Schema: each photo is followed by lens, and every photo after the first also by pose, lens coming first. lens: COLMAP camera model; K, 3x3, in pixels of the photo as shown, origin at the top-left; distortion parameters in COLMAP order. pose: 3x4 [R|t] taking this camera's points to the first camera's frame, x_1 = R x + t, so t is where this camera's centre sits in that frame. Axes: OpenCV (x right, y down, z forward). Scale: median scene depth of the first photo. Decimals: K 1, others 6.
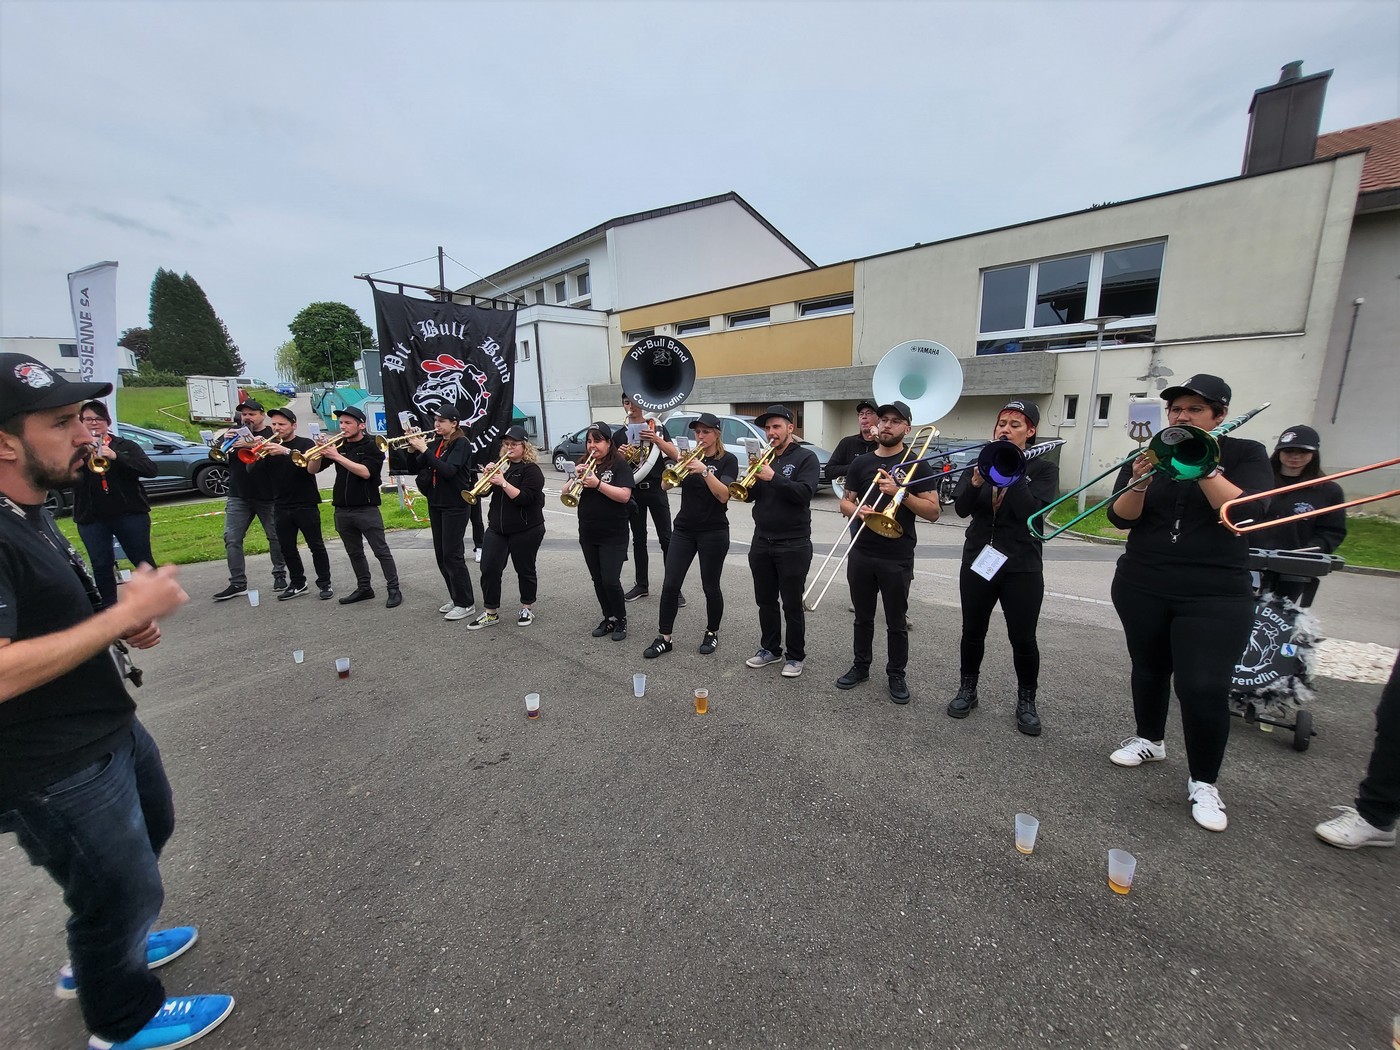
lens RADIAL K [[540.5, 0, 700.0], [0, 540.5, 525.0], [0, 0, 1]] dist [-0.001351, -0.000485]
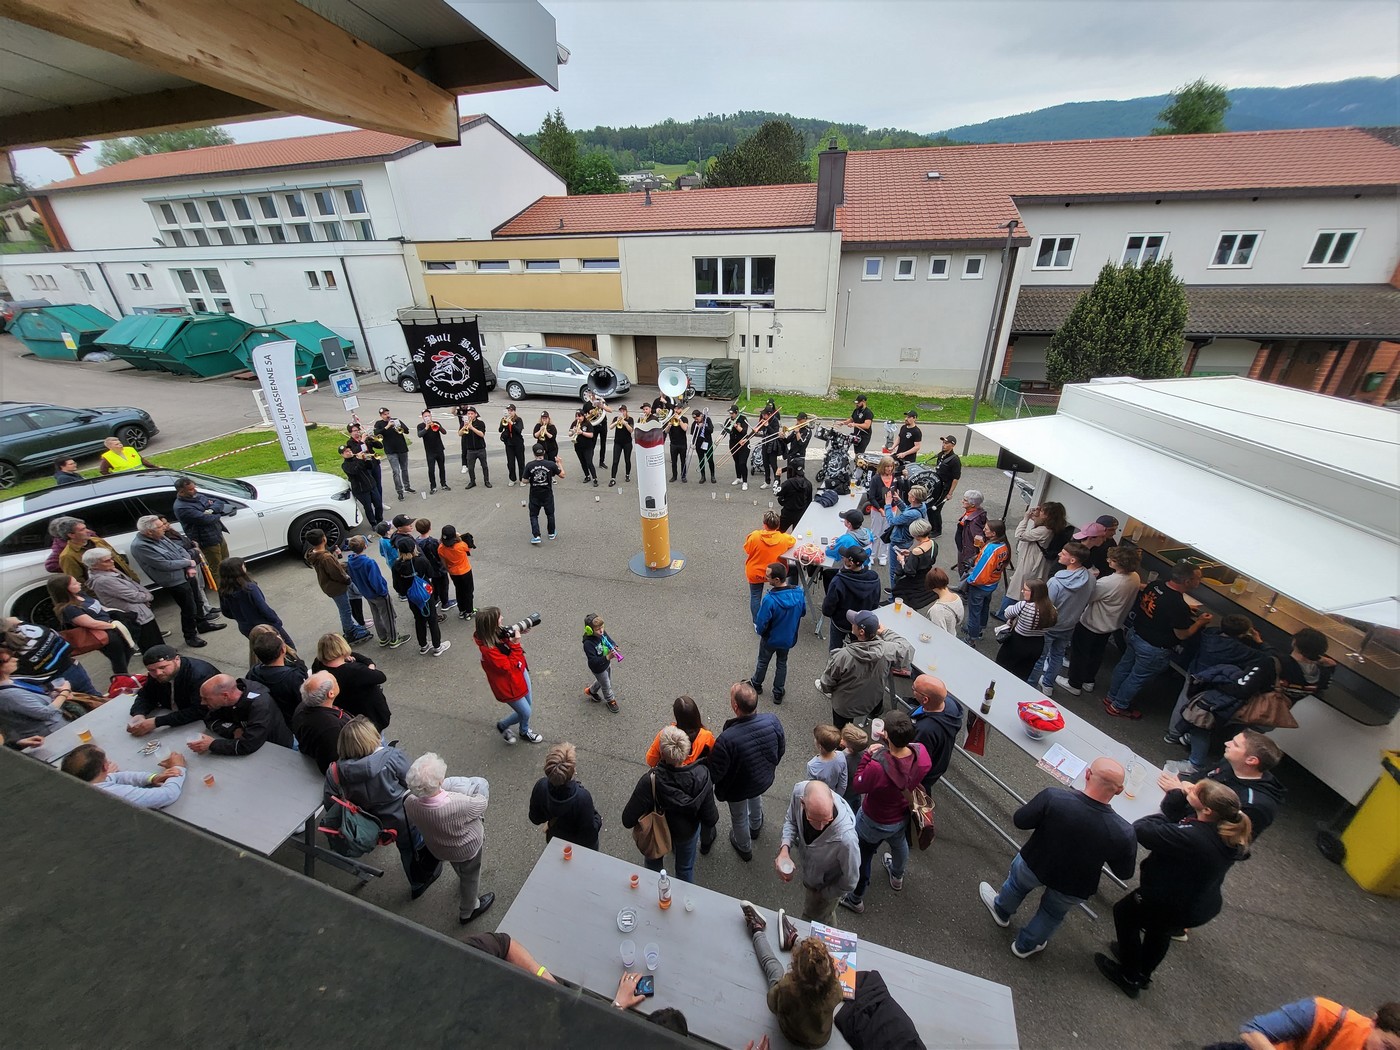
lens RADIAL K [[540.5, 0, 700.0], [0, 540.5, 525.0], [0, 0, 1]] dist [-0.001351, -0.000485]
pose [[0.897322, -0.194676, 0.396124, -0.433155], [0.092412, 0.960449, 0.262676, -0.149010], [-0.431594, -0.199098, 0.879822, -0.978058]]
